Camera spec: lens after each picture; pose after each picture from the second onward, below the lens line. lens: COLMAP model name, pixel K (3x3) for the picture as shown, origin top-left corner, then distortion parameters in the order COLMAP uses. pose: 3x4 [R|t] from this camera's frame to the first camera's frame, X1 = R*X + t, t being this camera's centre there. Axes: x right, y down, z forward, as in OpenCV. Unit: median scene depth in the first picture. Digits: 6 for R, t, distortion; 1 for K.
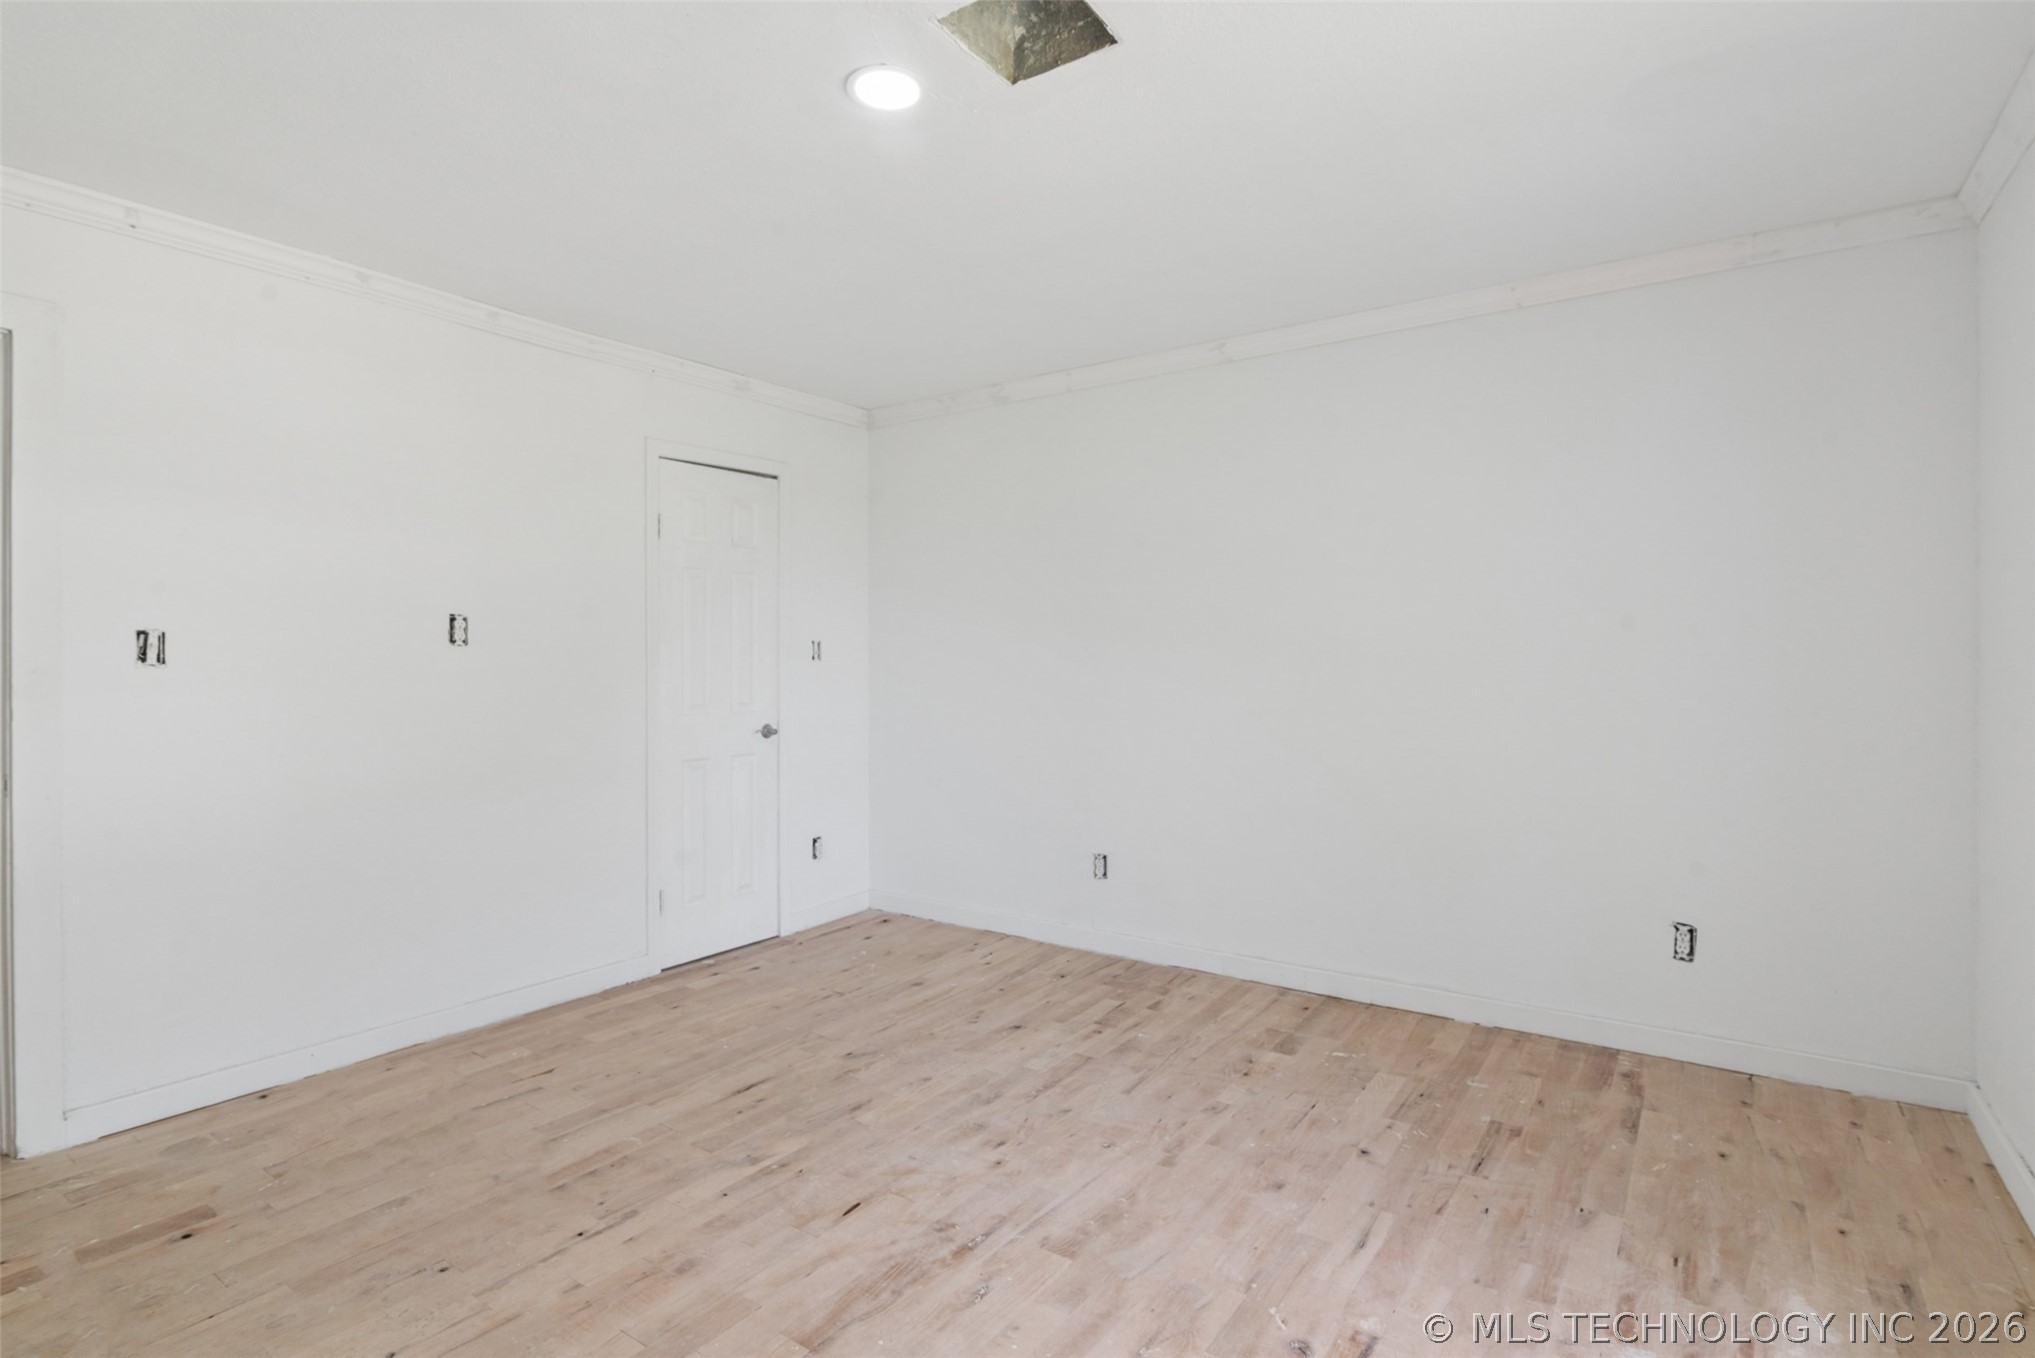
lens RADIAL K [[1015.9, 0, 1013.4], [0, 1015.9, 658.7], [0, 0, 1]] dist [-0.005277, -0.001222]
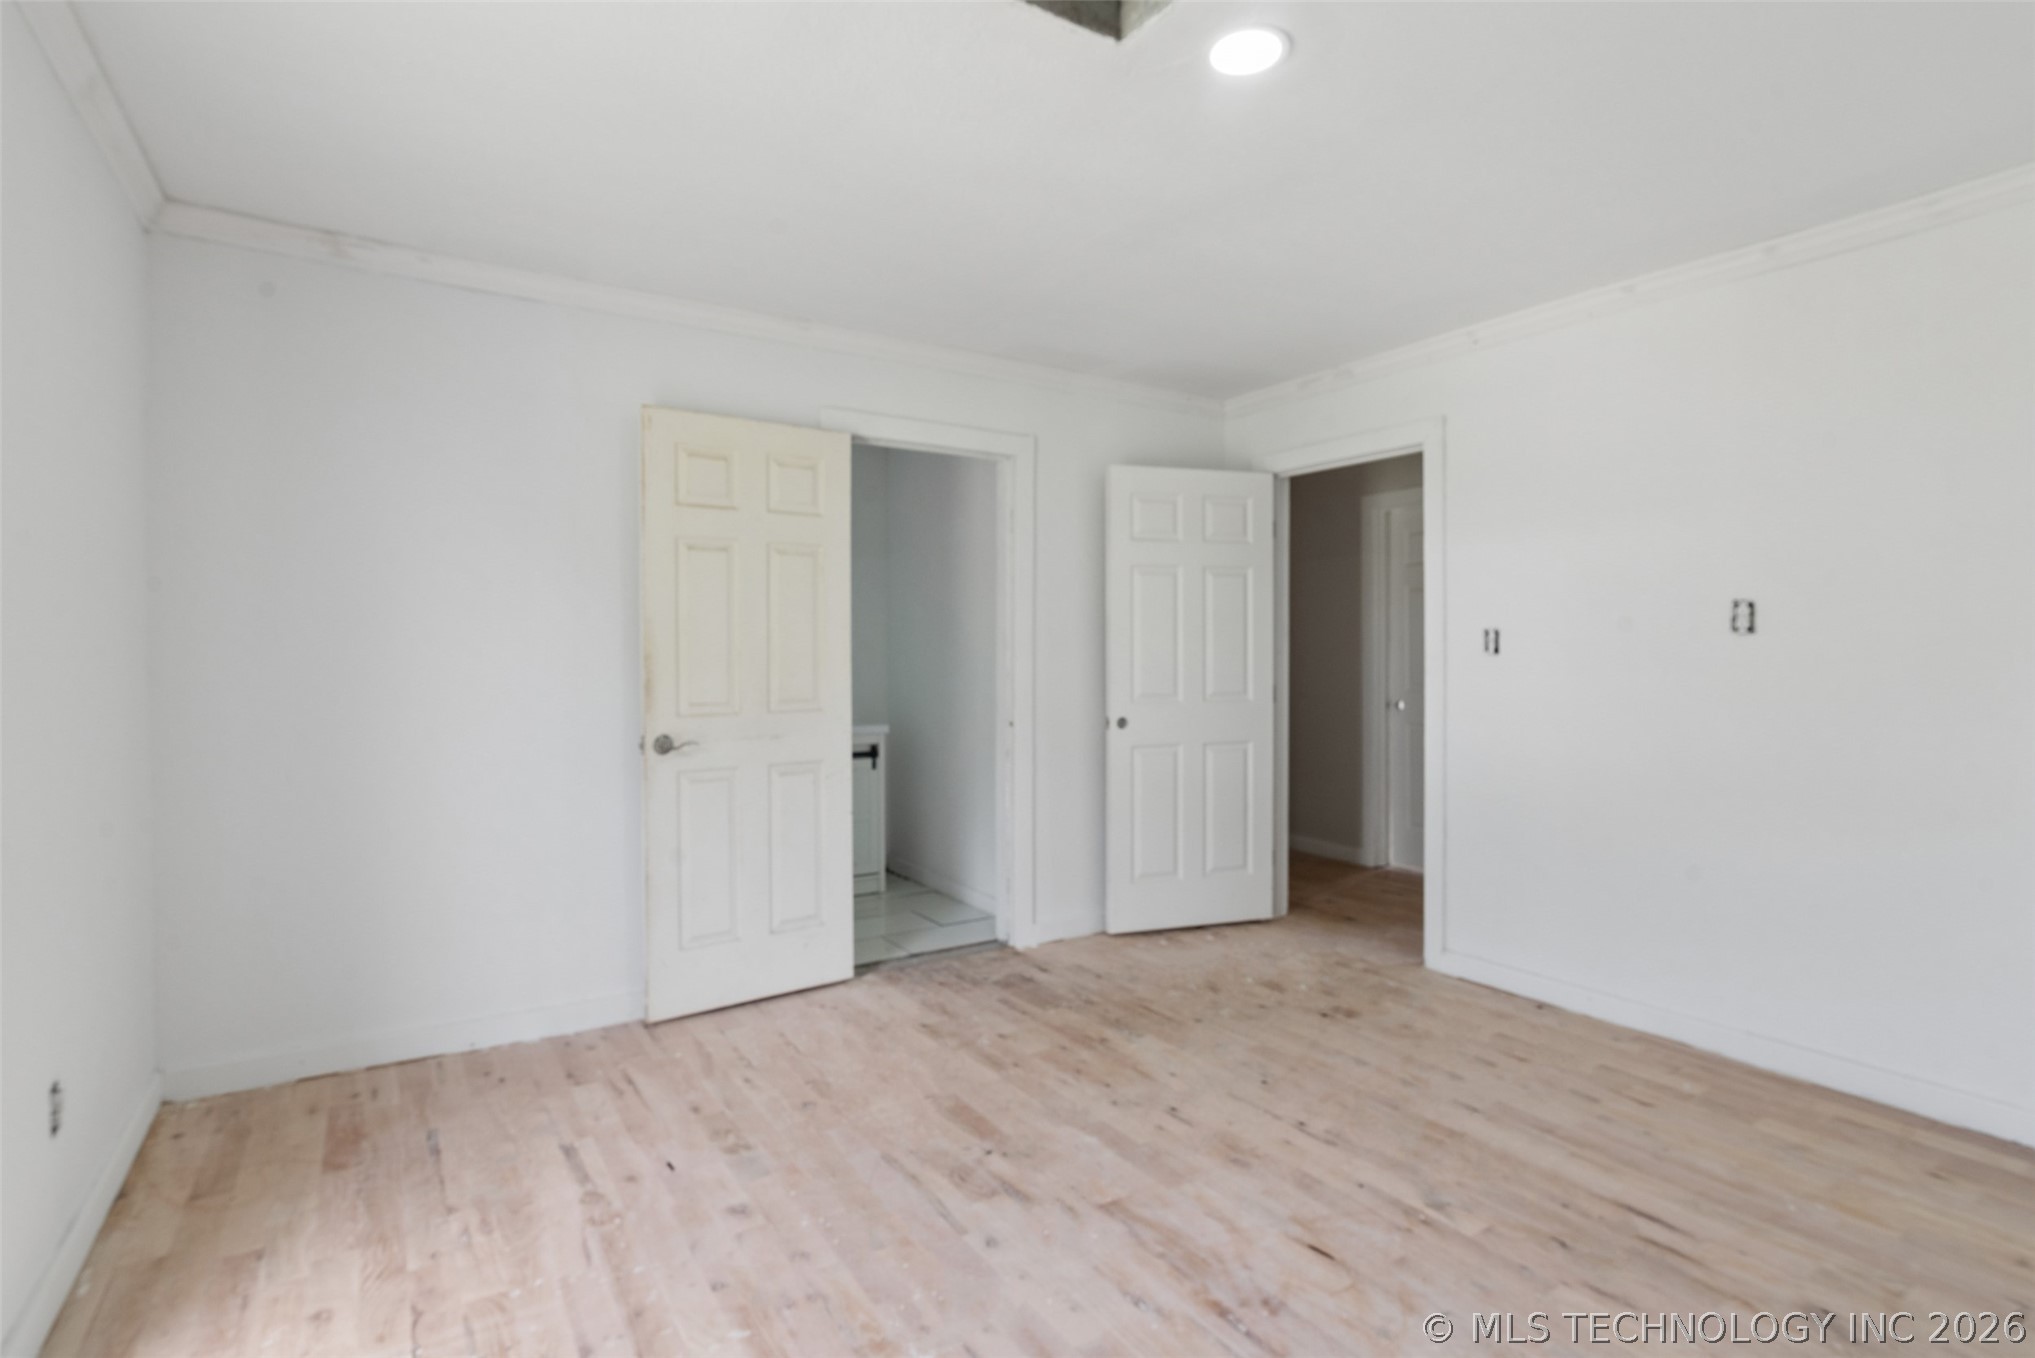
lens RADIAL K [[1015.9, 0, 1013.4], [0, 1015.9, 658.7], [0, 0, 1]] dist [-0.005277, -0.001222]
pose [[-0.384284, 0.008164, -0.923179, 0.599872], [0.003660, 0.999967, 0.007320, -0.000675], [0.923208, -0.000566, -0.384301, 0.833730]]
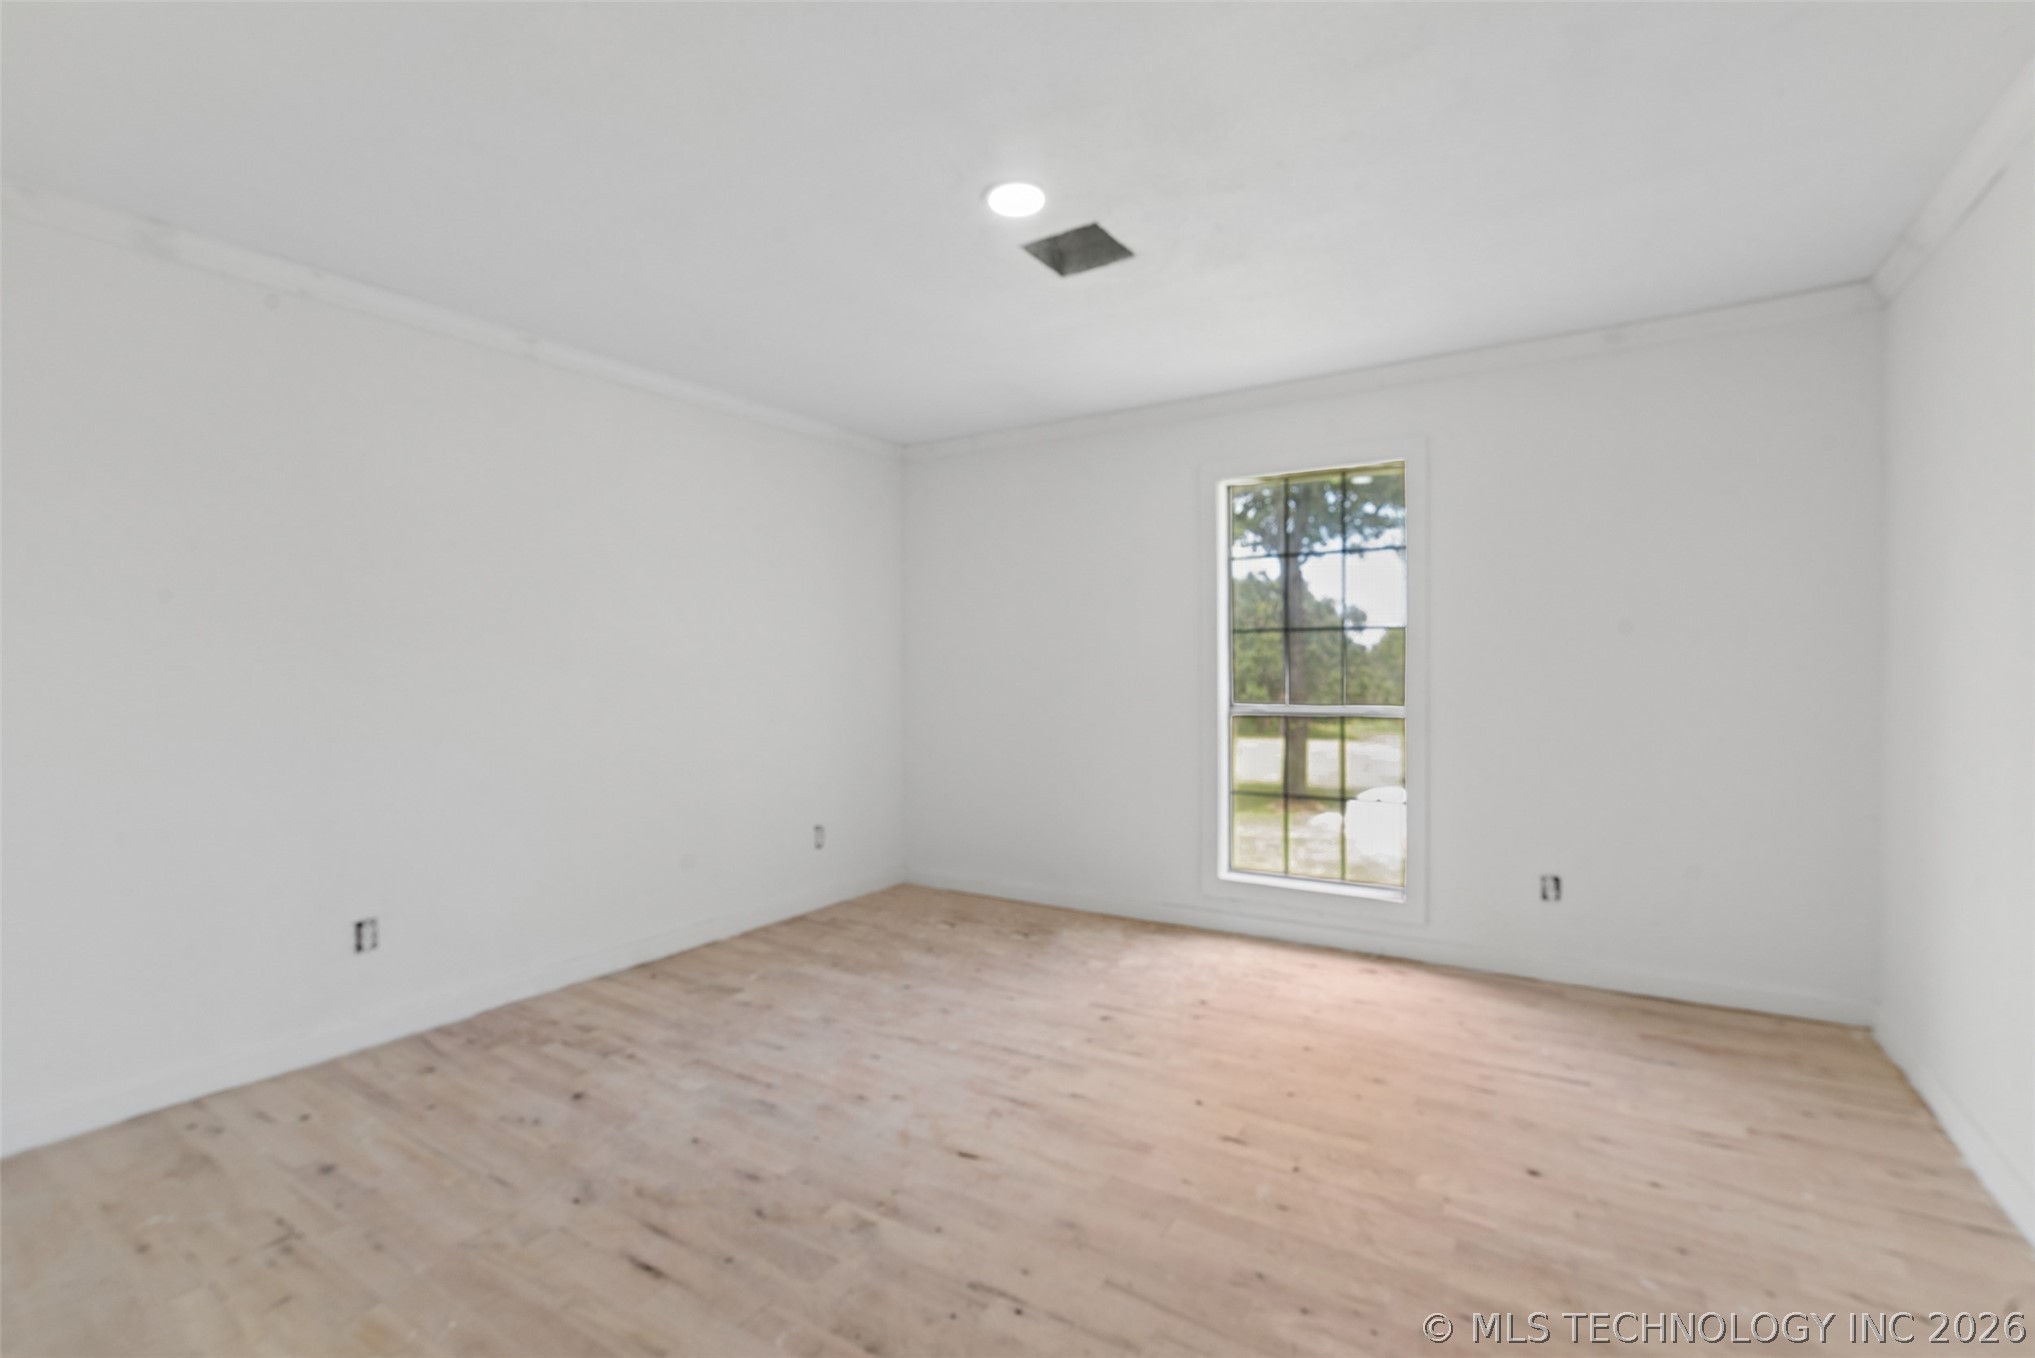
lens RADIAL K [[913.2, 0, 1027.9], [0, 913.2, 676.5], [0, 0, 1]] dist [-0.004455, -0.000509]
pose [[-0.047349, -0.005091, 0.998865, -0.885671], [0.003385, 0.999980, 0.005257, 0.007685], [-0.998873, 0.003630, -0.047331, 0.745745]]
